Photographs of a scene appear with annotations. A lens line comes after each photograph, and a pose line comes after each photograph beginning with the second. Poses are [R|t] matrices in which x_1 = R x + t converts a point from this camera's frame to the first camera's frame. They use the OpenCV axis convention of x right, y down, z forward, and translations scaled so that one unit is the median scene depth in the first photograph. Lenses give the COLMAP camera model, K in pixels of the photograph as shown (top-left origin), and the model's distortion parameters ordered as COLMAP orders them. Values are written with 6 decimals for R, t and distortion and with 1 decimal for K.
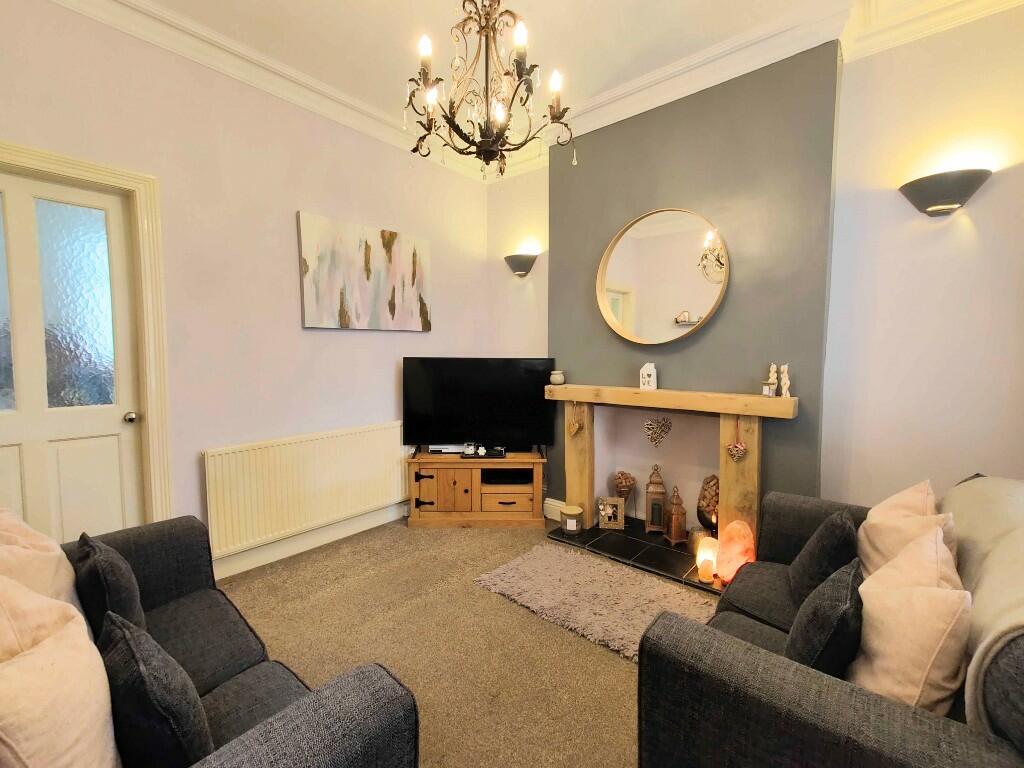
lens RADIAL K [[447.9, 0, 512.2], [0, 447.9, 381.1], [0, 0, 1]] dist [0.001694, -0.000504]
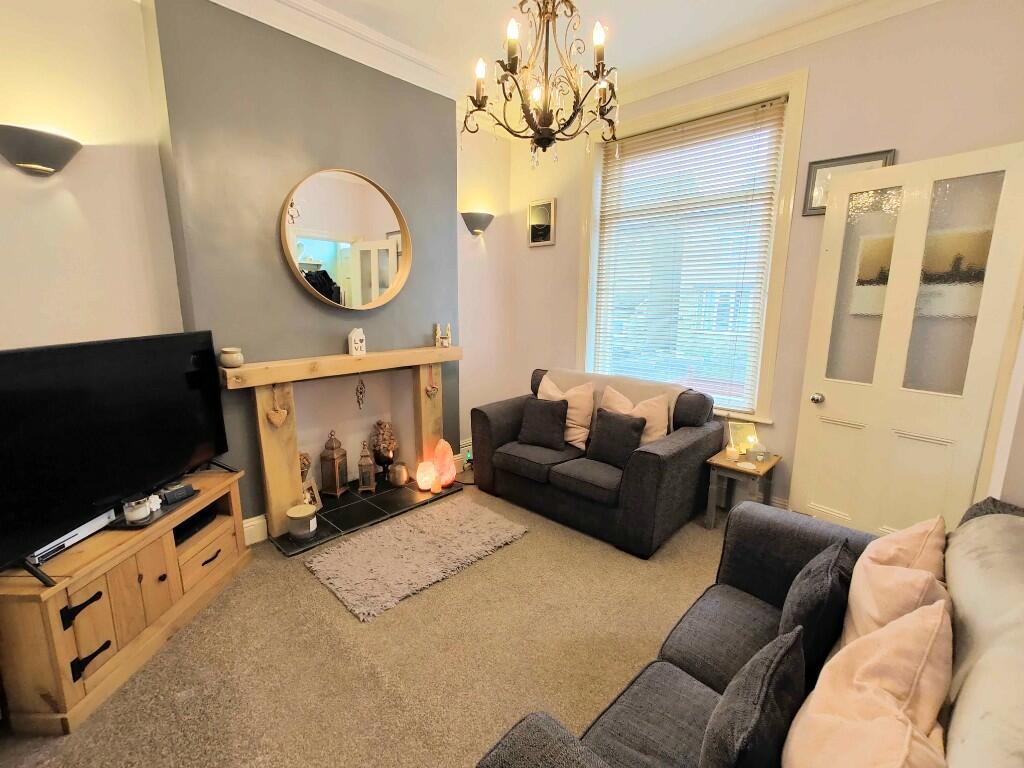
lens RADIAL K [[447.9, 0, 513.0], [0, 447.9, 380.2], [0, 0, 1]] dist [0.001694, -0.000504]
pose [[0.041957, -0.181268, 0.982538, -0.639268], [0.057638, 0.982206, 0.178746, -0.079462], [-0.997456, 0.049132, 0.051658, 0.560474]]
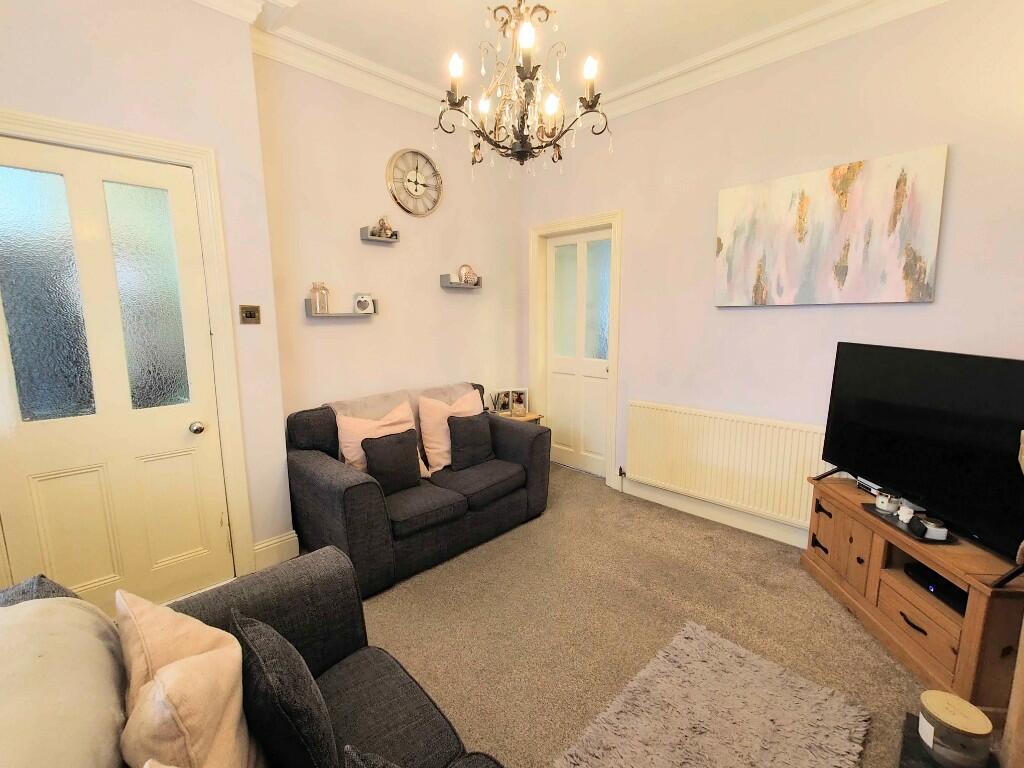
lens RADIAL K [[441.8, 0, 515.8], [0, 441.8, 384.2], [0, 0, 1]] dist [-0.003117, -0.000418]
pose [[-0.078035, 0.149340, -0.985702, 0.547614], [-0.065034, 0.985848, 0.154511, -0.066987], [0.994827, 0.076161, -0.067218, 0.585532]]
